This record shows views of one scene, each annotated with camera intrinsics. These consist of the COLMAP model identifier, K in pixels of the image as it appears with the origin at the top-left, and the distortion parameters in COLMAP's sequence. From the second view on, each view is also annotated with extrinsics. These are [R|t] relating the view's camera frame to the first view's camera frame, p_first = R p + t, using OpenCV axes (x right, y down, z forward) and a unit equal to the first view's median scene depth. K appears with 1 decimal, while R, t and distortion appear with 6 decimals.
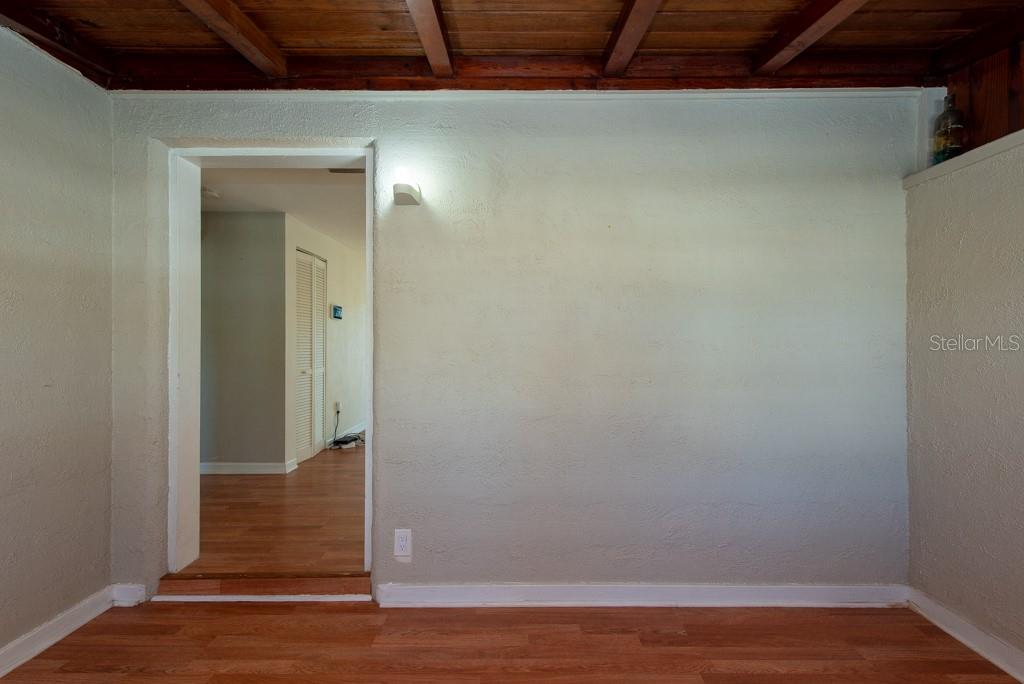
lens RADIAL K [[391.0, 0, 522.4], [0, 391.0, 348.2], [0, 0, 1]] dist [0.000438, -0.000016]
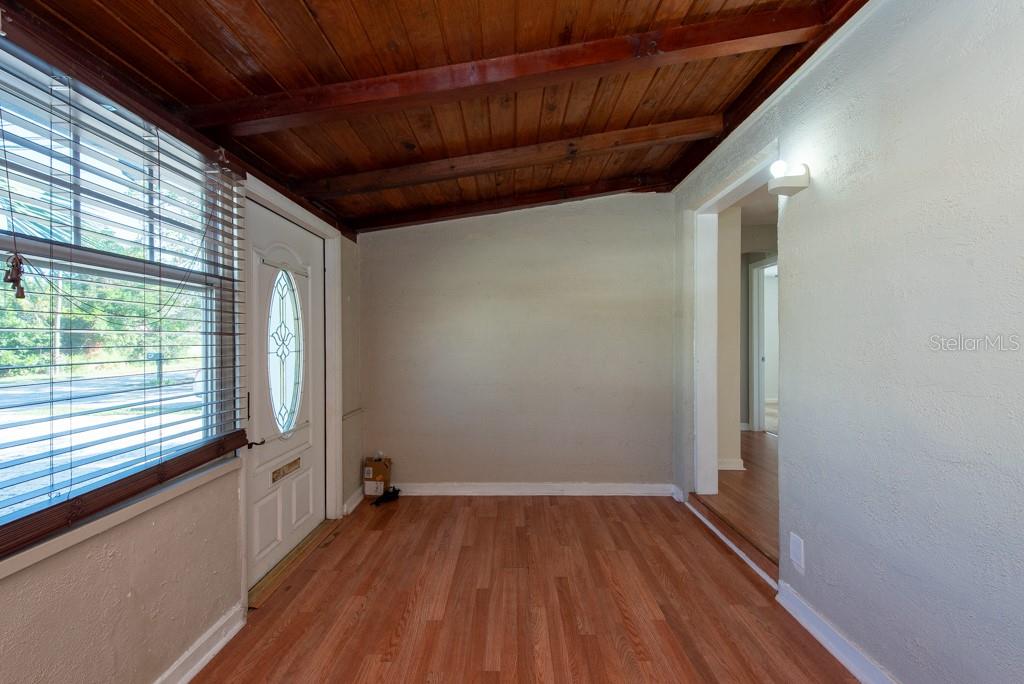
lens RADIAL K [[401.3, 0, 512.0], [0, 401.3, 342.0], [0, 0, 1]] dist [0.011290, -0.000624]
pose [[-0.006332, 0.000102, -0.999980, 0.682997], [0.001741, 0.999998, 0.000091, -0.008136], [0.999978, -0.001740, -0.006332, 0.315886]]
